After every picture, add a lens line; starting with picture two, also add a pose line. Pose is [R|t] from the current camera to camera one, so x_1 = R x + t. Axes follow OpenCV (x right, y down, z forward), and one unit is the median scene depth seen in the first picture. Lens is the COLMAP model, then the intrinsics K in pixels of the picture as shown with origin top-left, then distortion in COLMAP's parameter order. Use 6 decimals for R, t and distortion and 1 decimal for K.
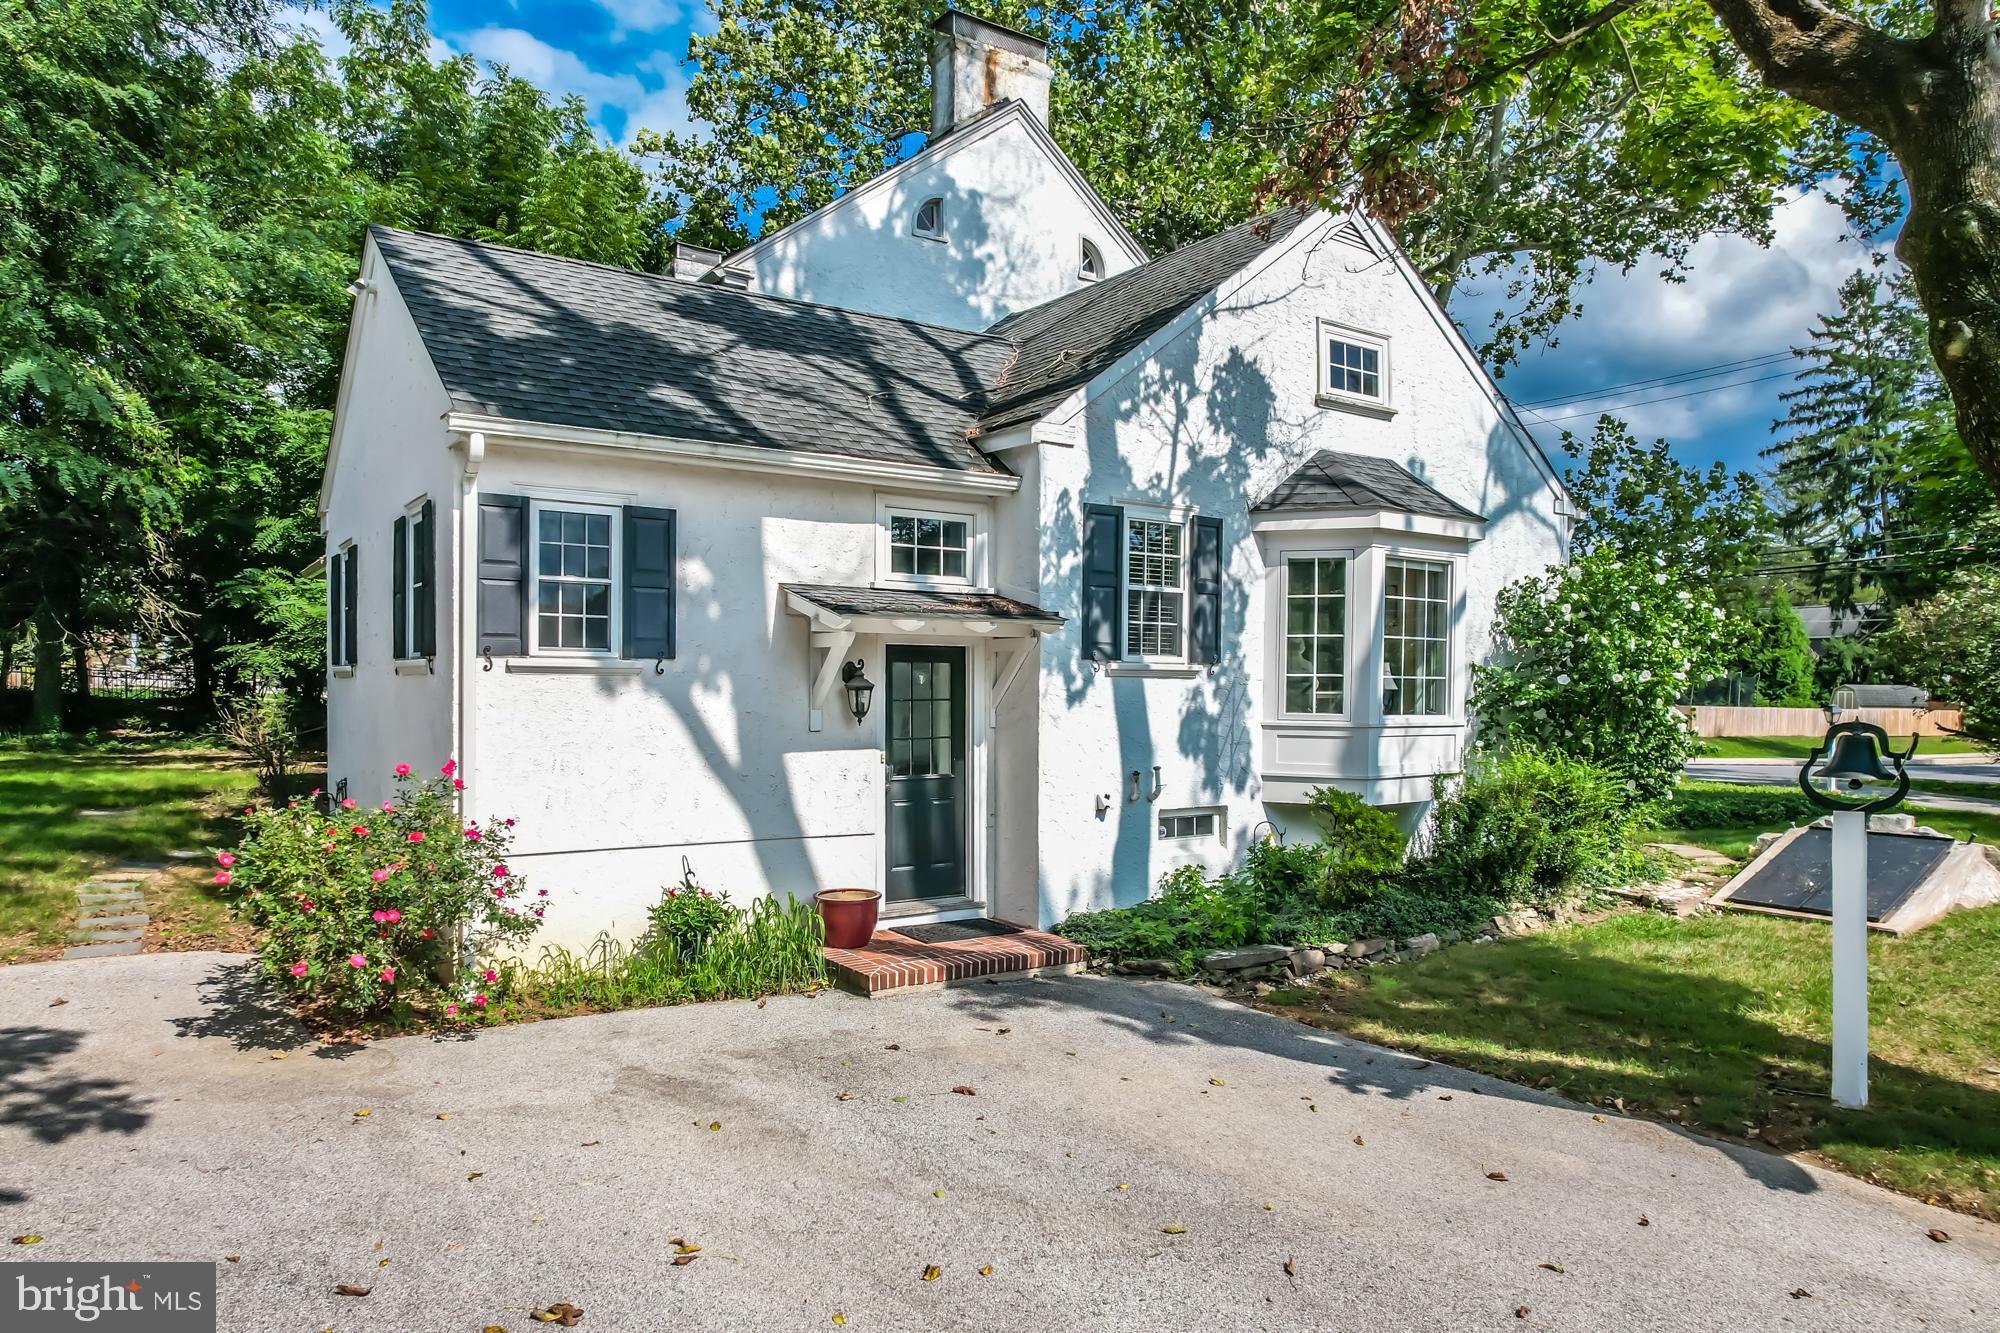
lens RADIAL K [[1309.5, 0, 1000.0], [0, 1309.5, 666.5], [0, 0, 1]] dist [-0.007799, -0.003544]
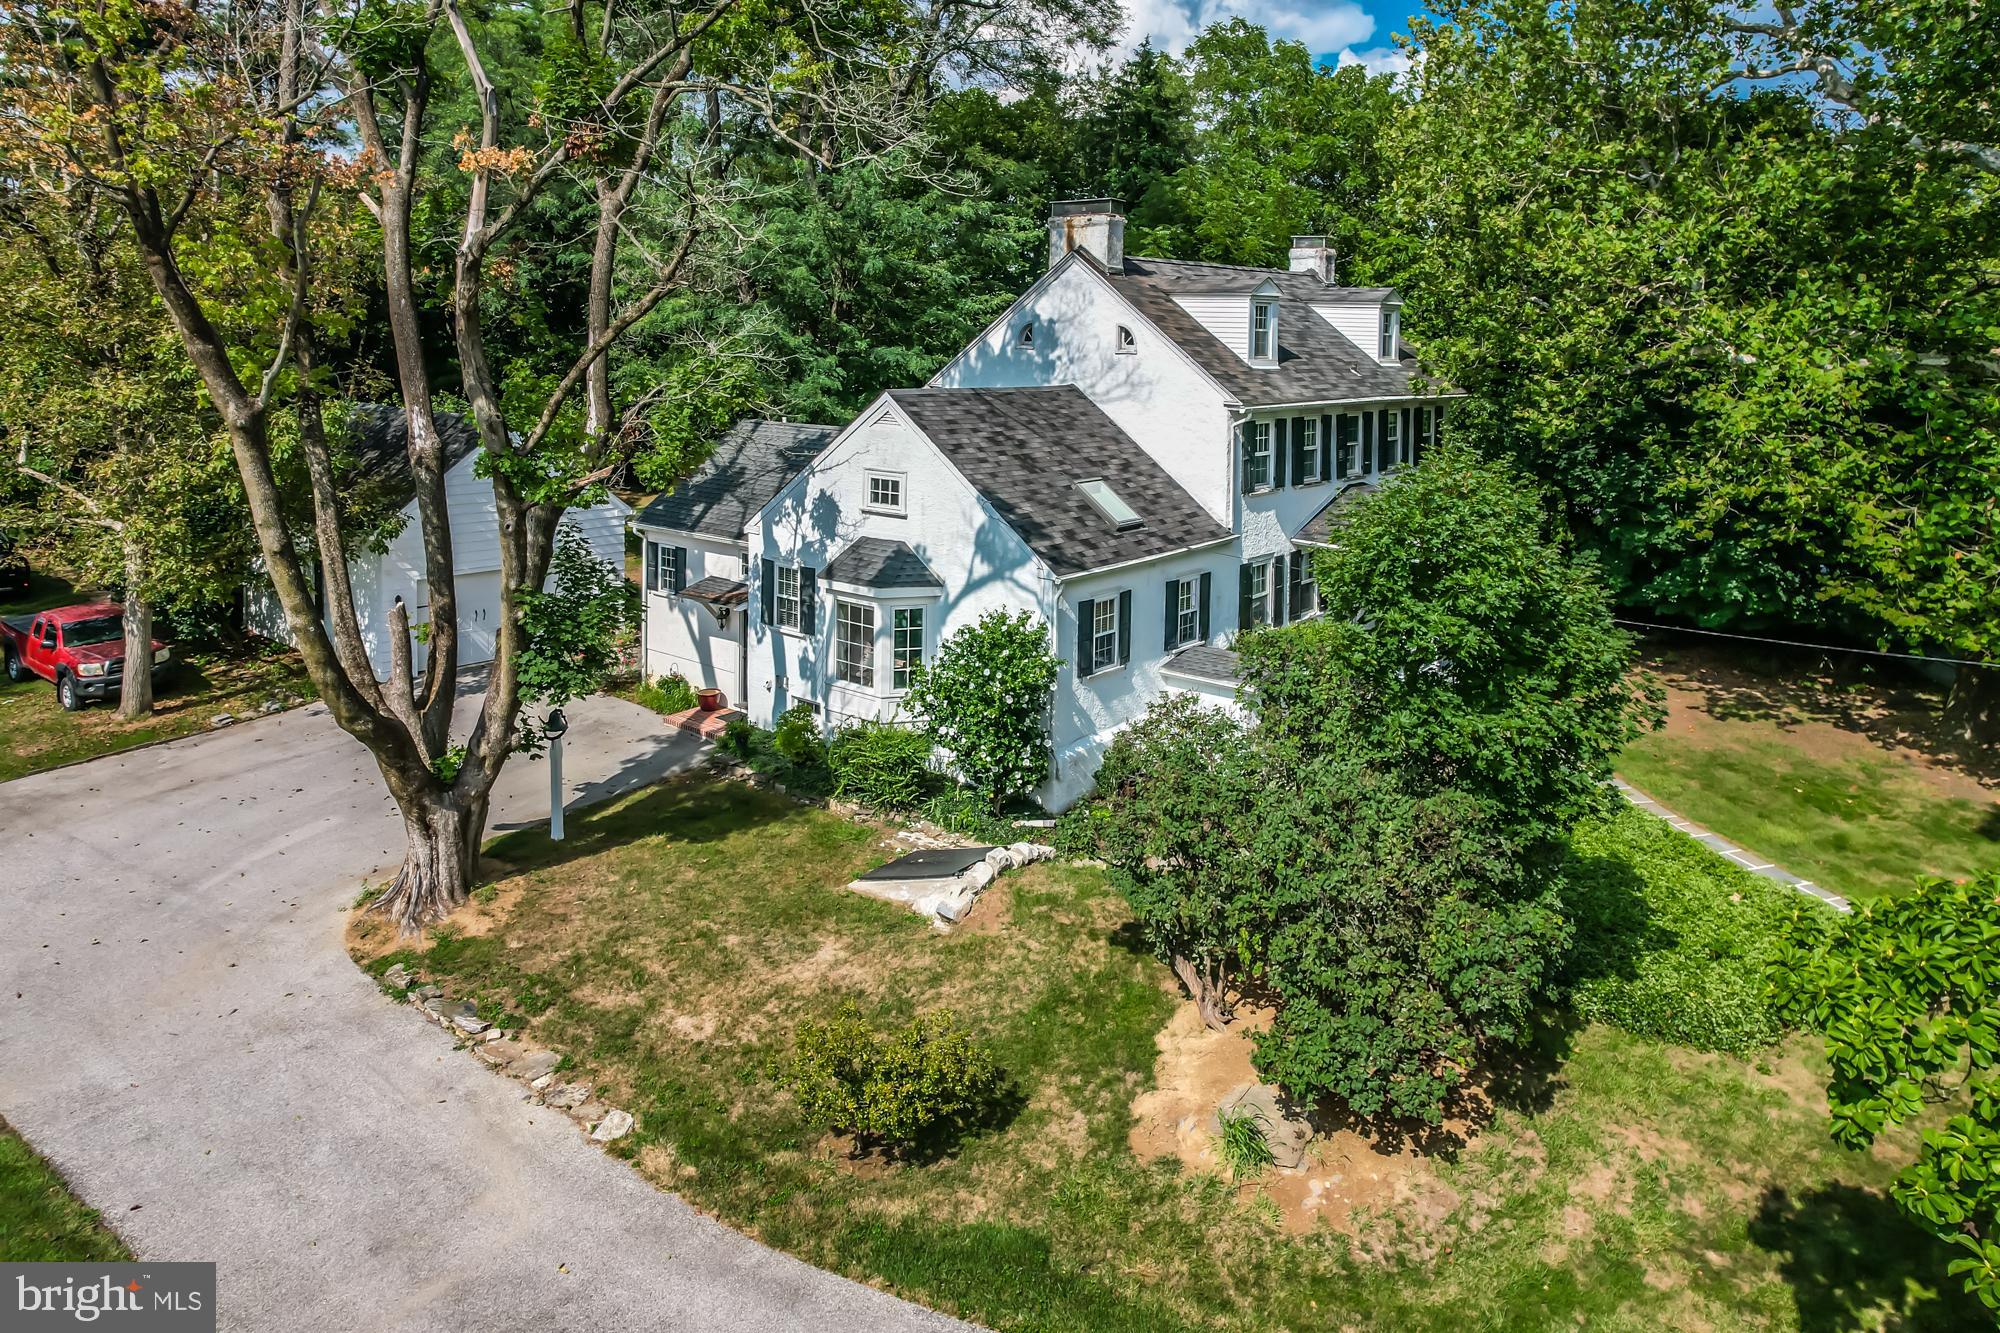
lens RADIAL K [[1250.2, 0, 1001.1], [0, 1250.2, 558.1], [0, 0, 1]] dist [-0.029485, -0.000230]
pose [[0.272209, 0.157207, -0.949309, 2.259669], [-0.014308, 0.987116, 0.159365, -0.479315], [0.962132, -0.029798, 0.270951, 0.777806]]
